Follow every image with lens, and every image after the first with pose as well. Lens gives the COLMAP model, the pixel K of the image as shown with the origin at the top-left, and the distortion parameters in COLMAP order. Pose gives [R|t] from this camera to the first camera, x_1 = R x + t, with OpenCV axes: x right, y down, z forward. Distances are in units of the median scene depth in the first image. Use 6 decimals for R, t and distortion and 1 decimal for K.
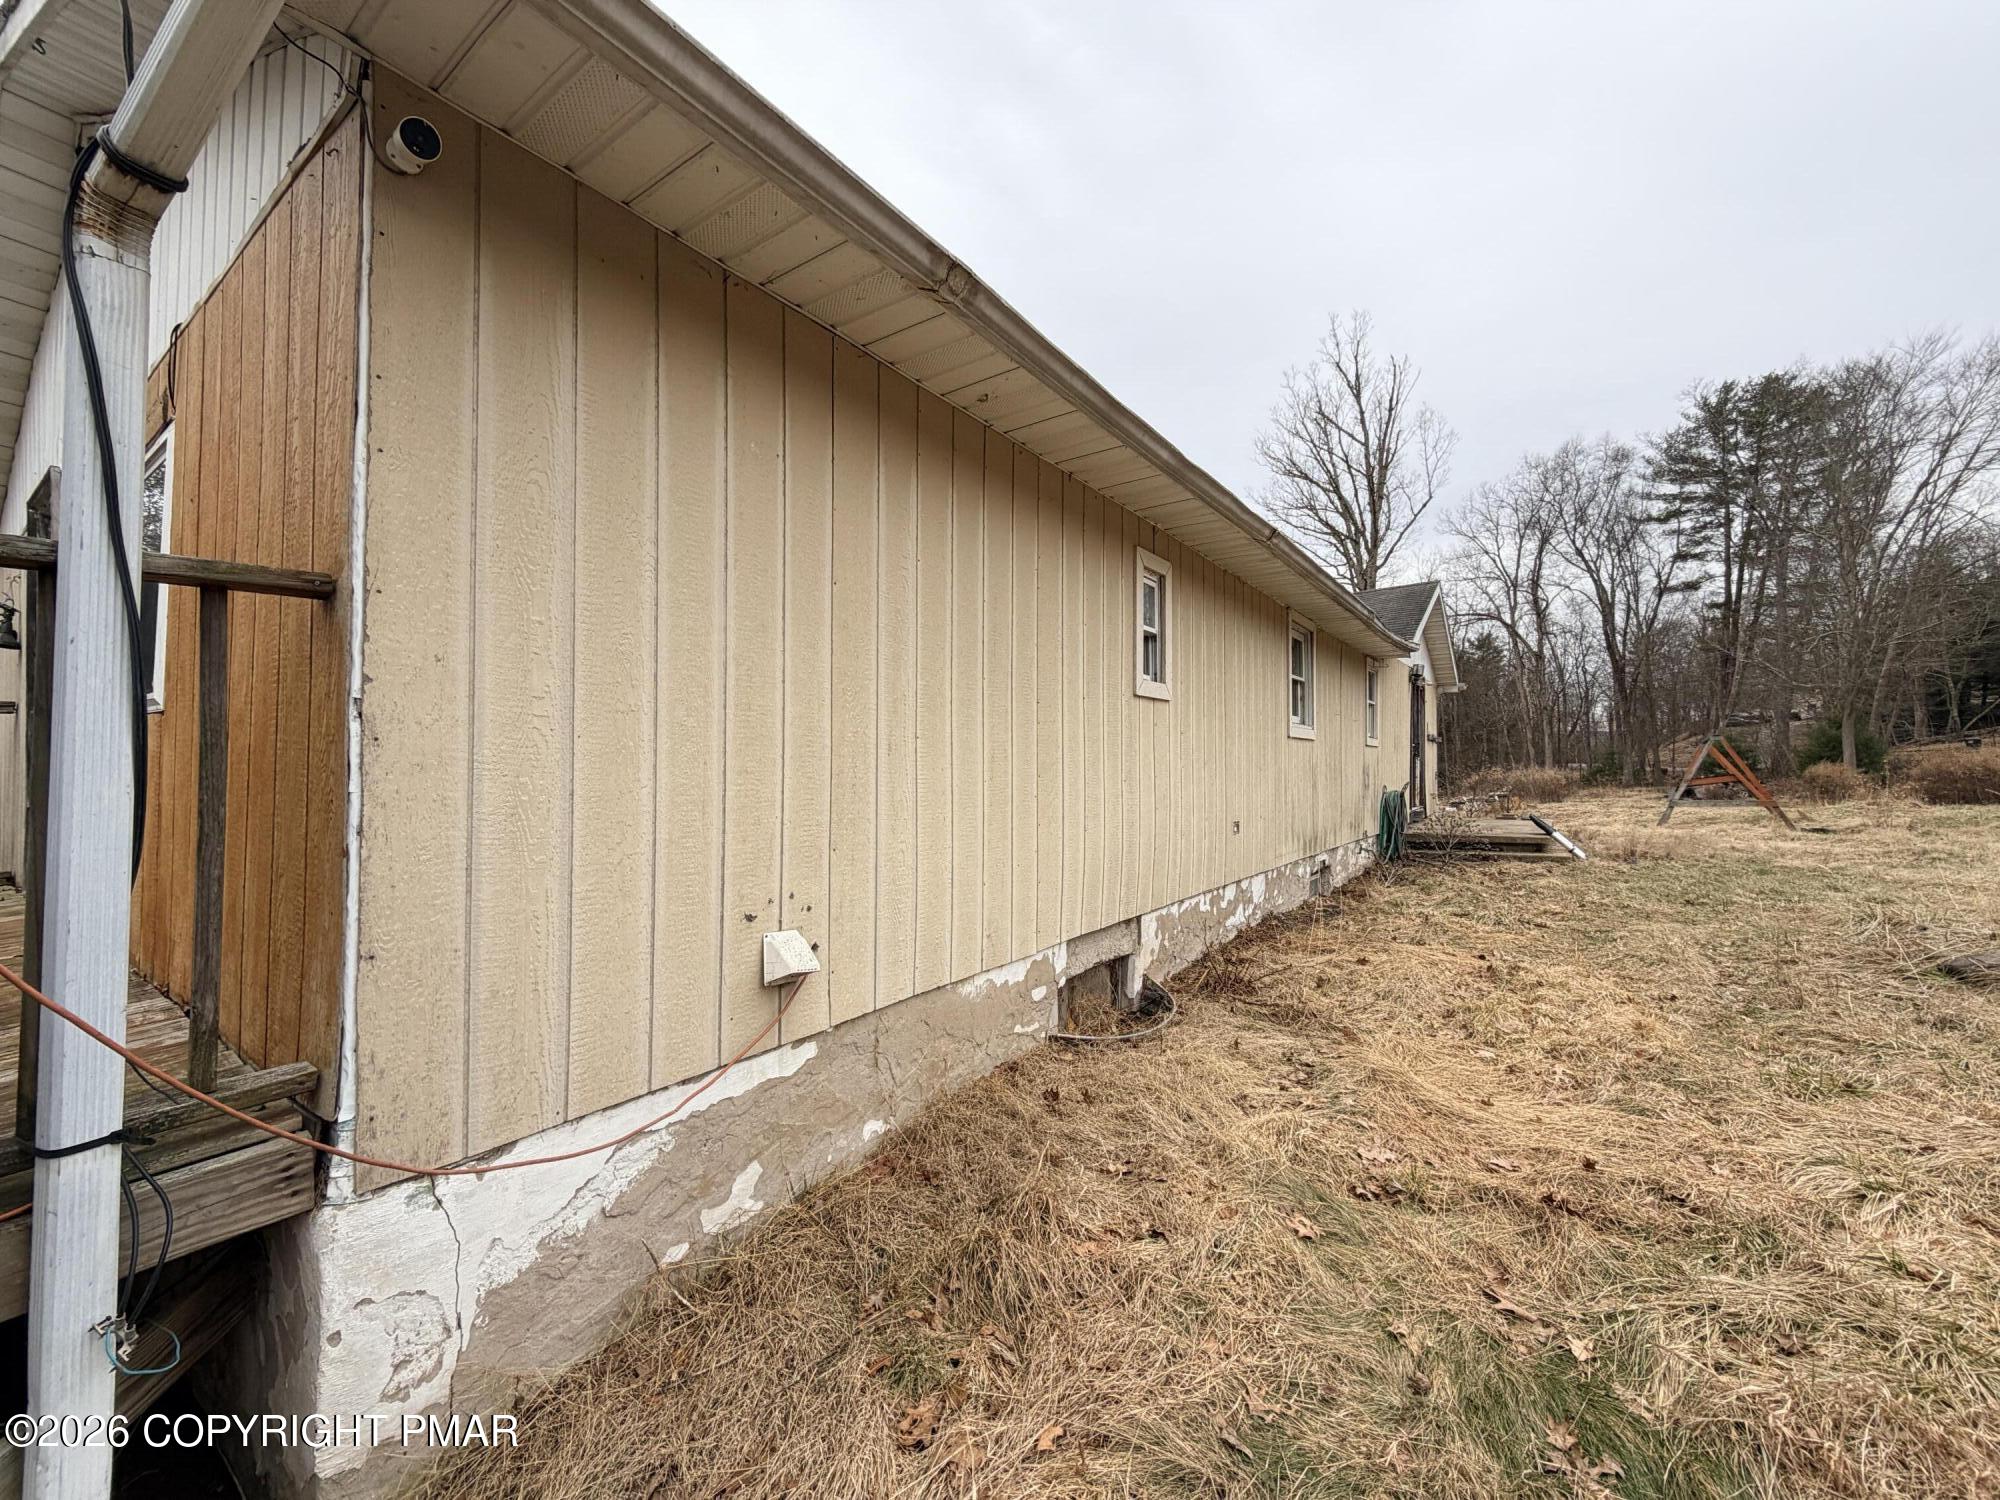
lens RADIAL K [[798.1, 0, 1000.0], [0, 798.1, 750.0], [0, 0, 1]] dist [0.001729, -0.000122]
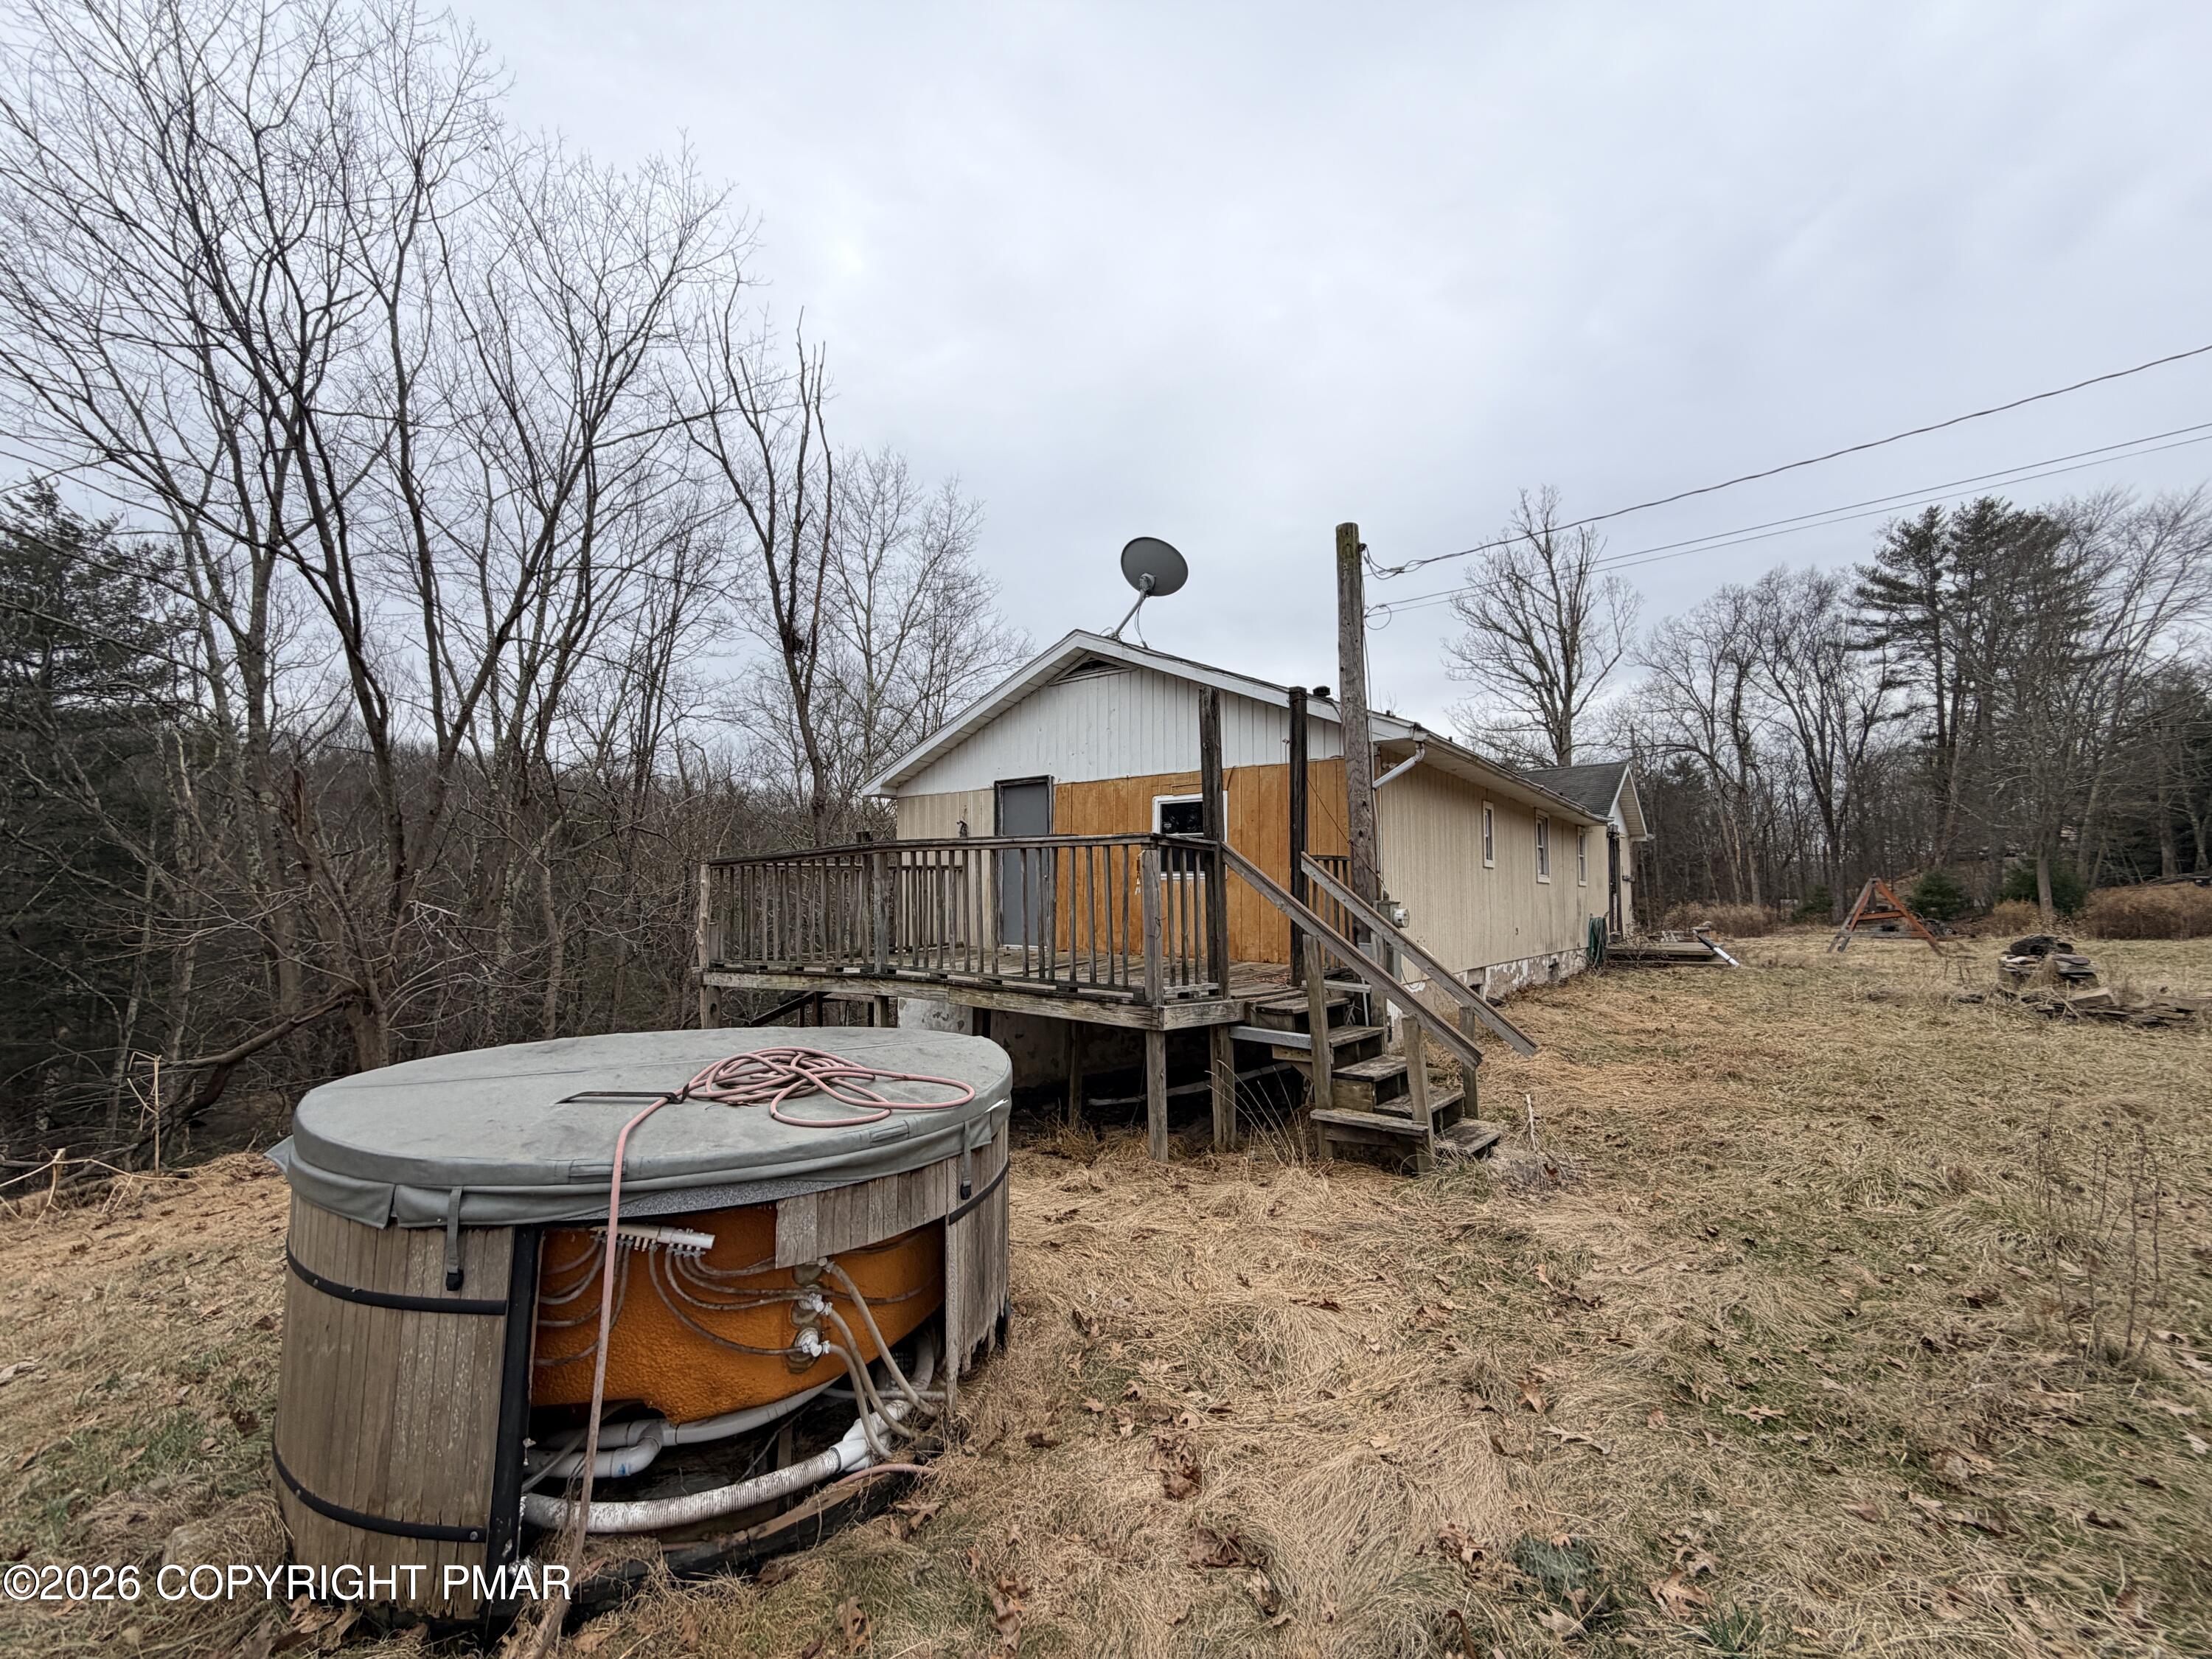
lens RADIAL K [[877.9, 0, 1099.7], [0, 877.9, 828.6], [0, 0, 1]] dist [-0.000419, 0.000493]
pose [[0.998798, 0.002446, -0.048955, -0.097638], [-0.005387, 0.998181, -0.060039, -0.002693], [0.048720, 0.060231, 0.996995, -0.188219]]
